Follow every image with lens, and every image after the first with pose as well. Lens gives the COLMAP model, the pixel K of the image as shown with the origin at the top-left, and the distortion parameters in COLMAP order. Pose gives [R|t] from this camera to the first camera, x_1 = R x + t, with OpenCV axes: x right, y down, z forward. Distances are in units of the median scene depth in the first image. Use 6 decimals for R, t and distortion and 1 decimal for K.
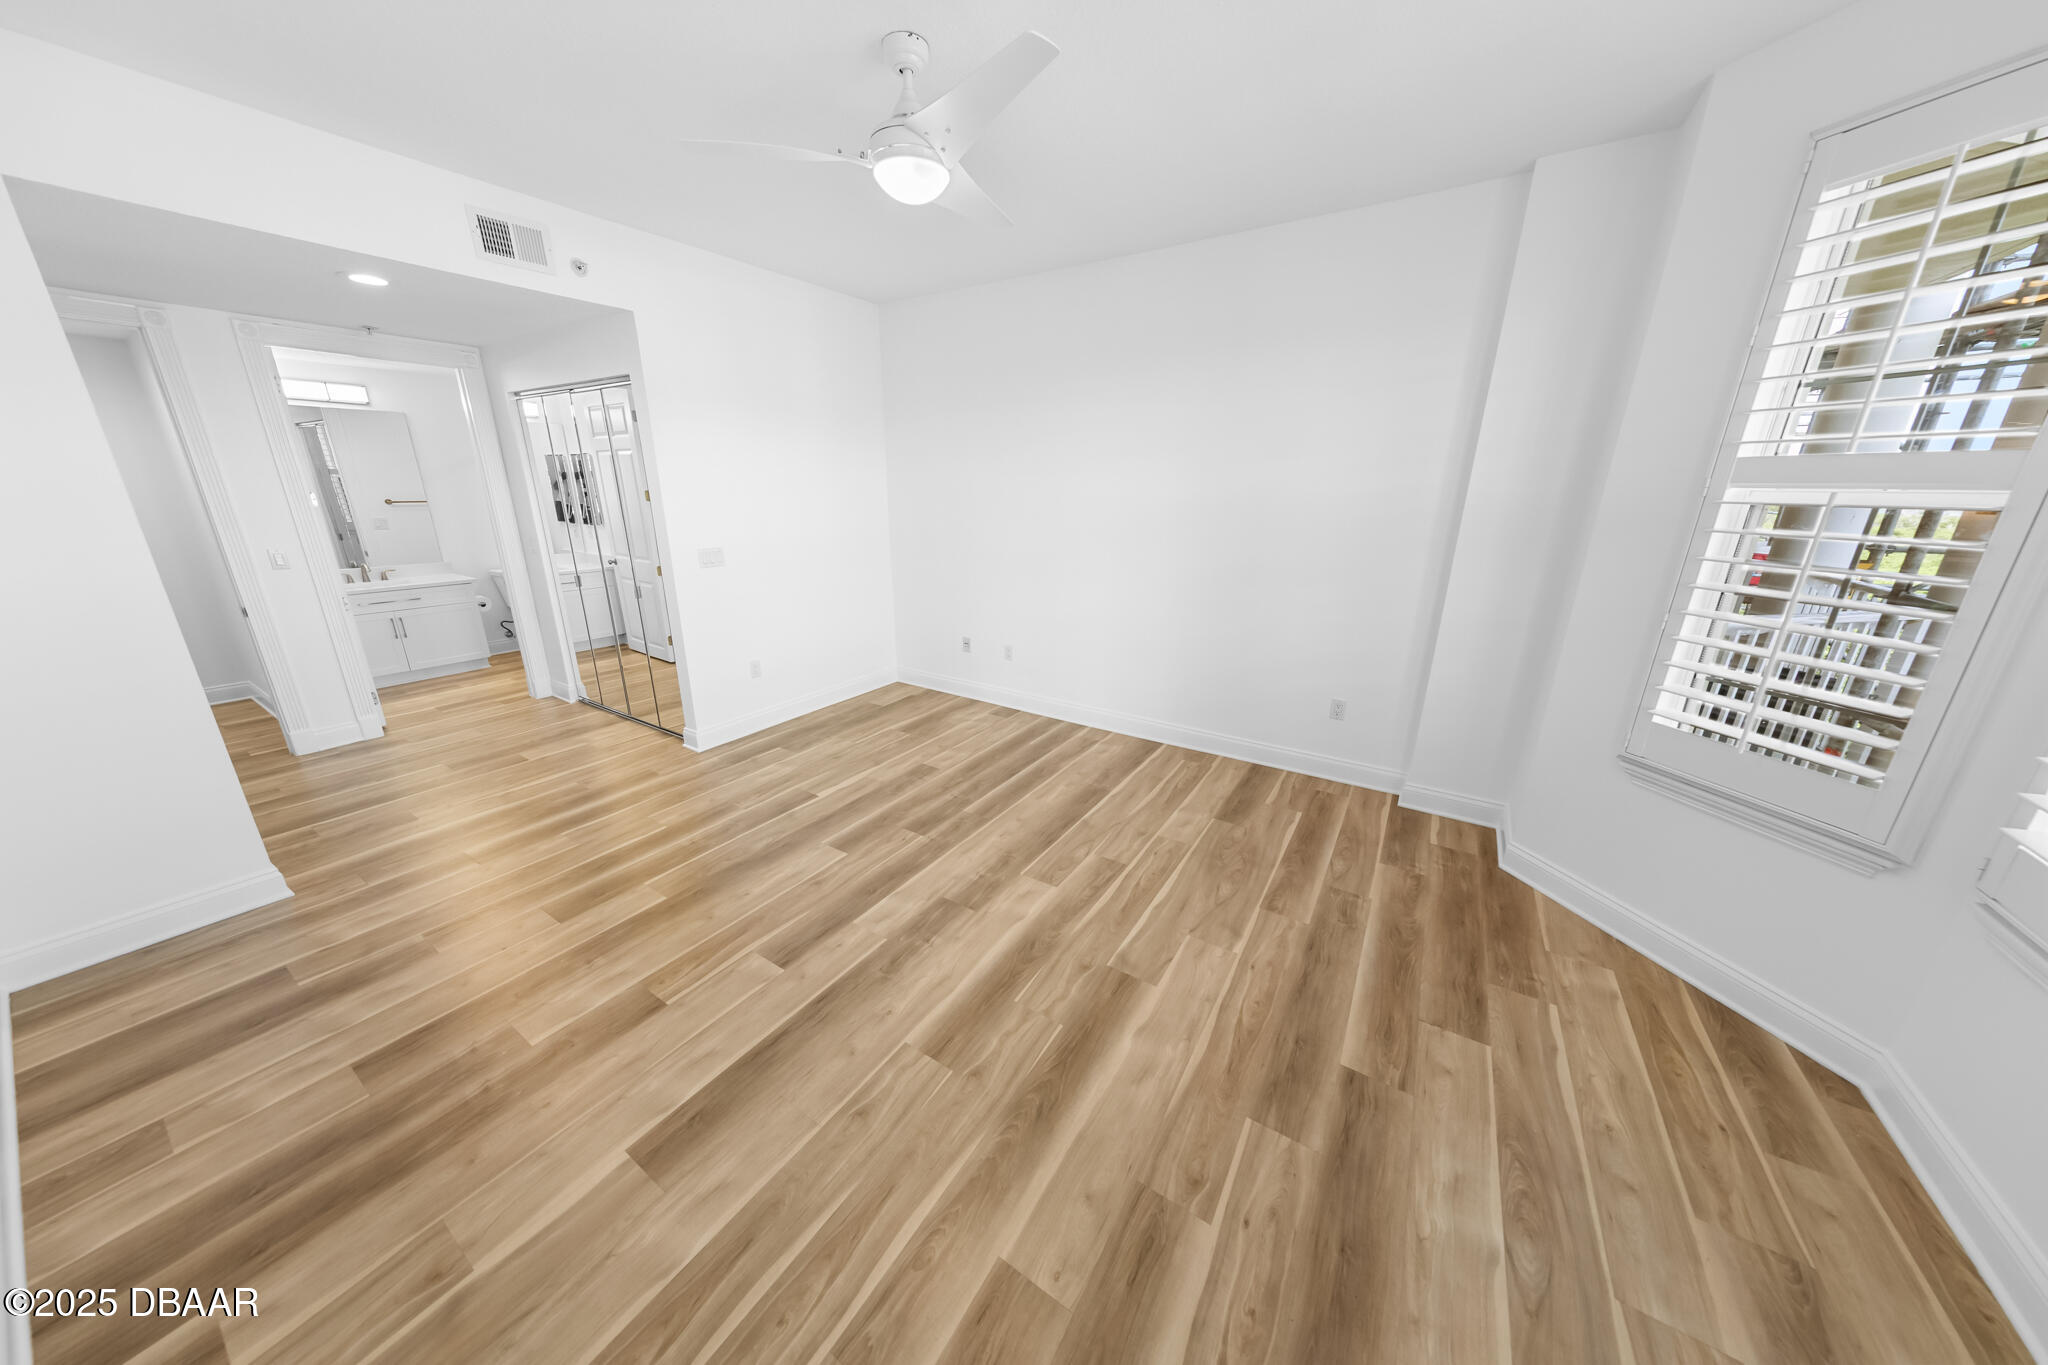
lens RADIAL K [[639.7, 0, 1019.1], [0, 639.7, 679.3], [0, 0, 1]] dist [0.010429, -0.001533]
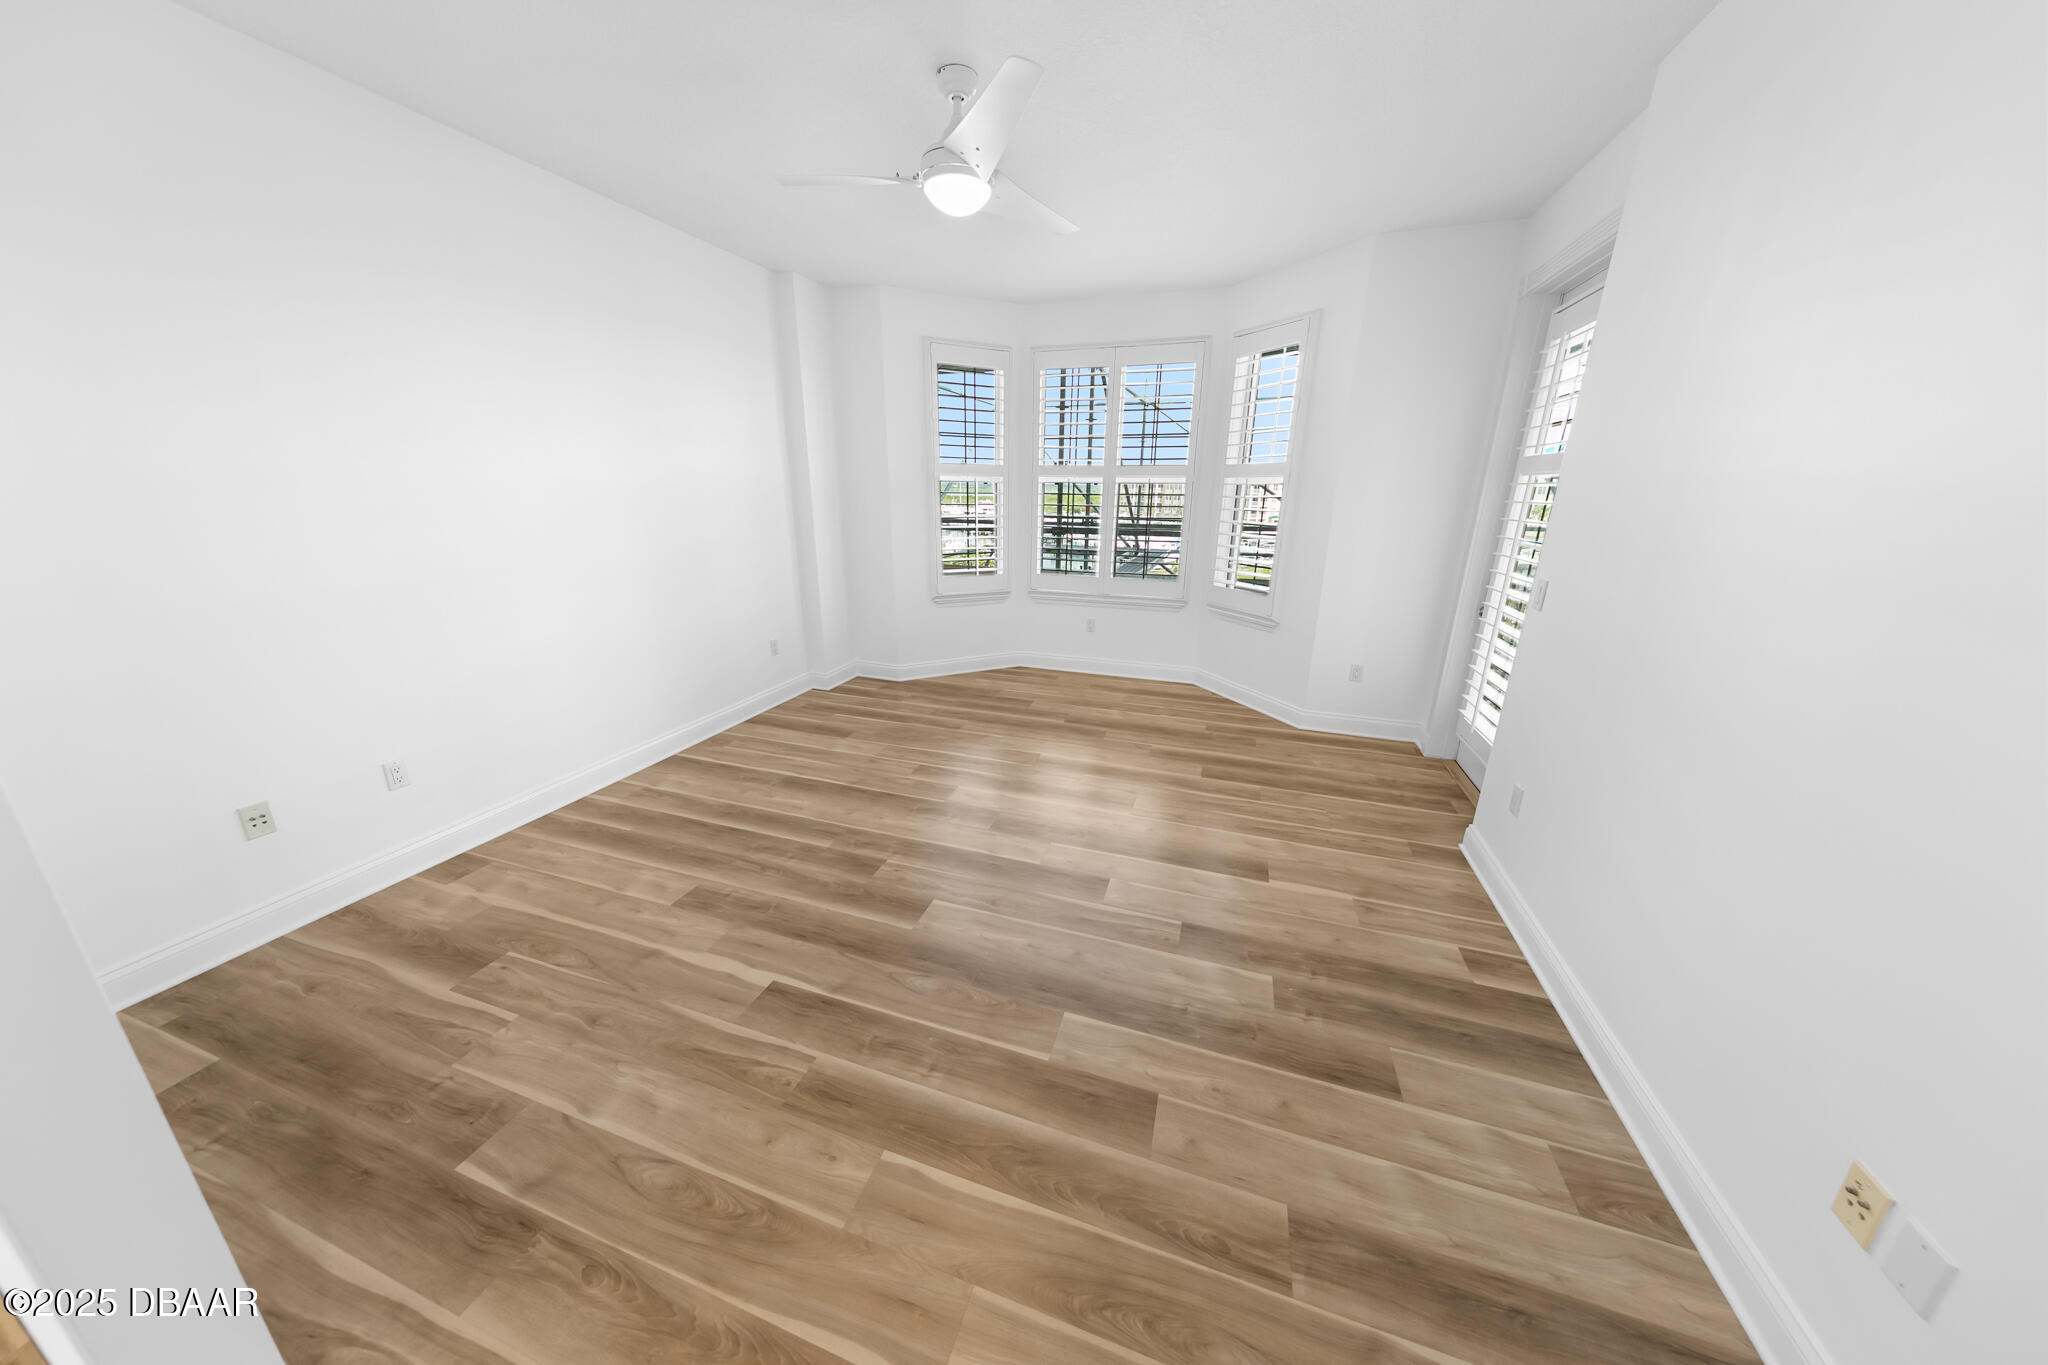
lens RADIAL K [[639.7, 0, 1019.1], [0, 639.7, 679.3], [0, 0, 1]] dist [0.010429, -0.001533]
pose [[-0.251298, -0.291280, 0.923041, -1.076346], [0.270169, 0.894632, 0.355869, -0.285525], [-0.929440, 0.338806, -0.146125, 0.987611]]
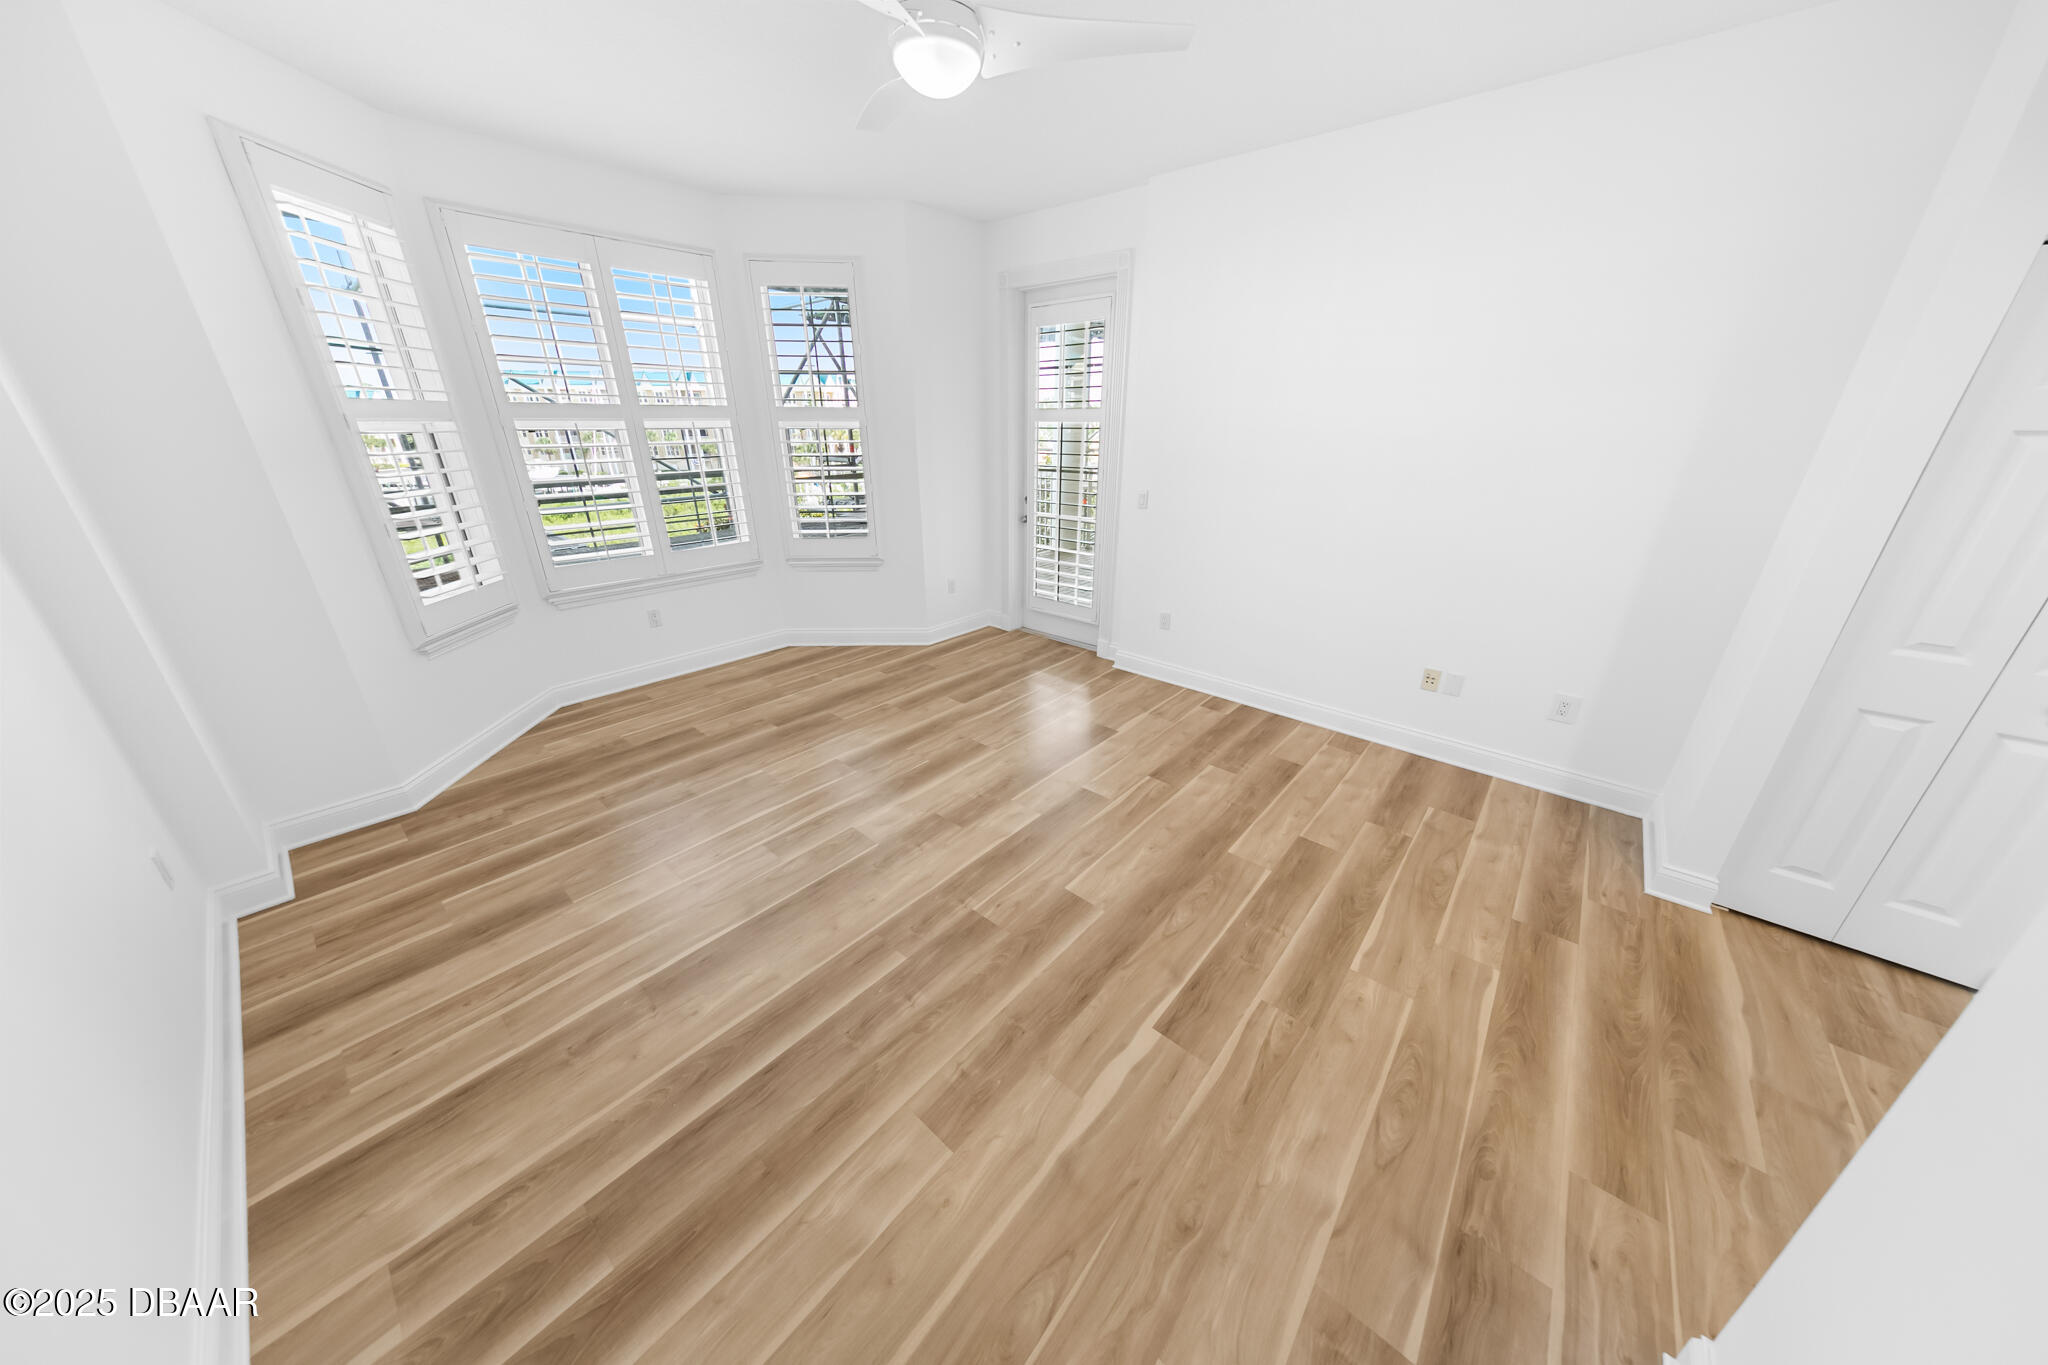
lens RADIAL K [[639.7, 0, 1019.1], [0, 639.7, 679.3], [0, 0, 1]] dist [0.010429, -0.001533]
pose [[-0.990338, -0.061735, 0.124174, -0.317453], [0.030731, 0.775475, 0.630630, -0.497932], [-0.135226, 0.628353, -0.766085, 1.583778]]
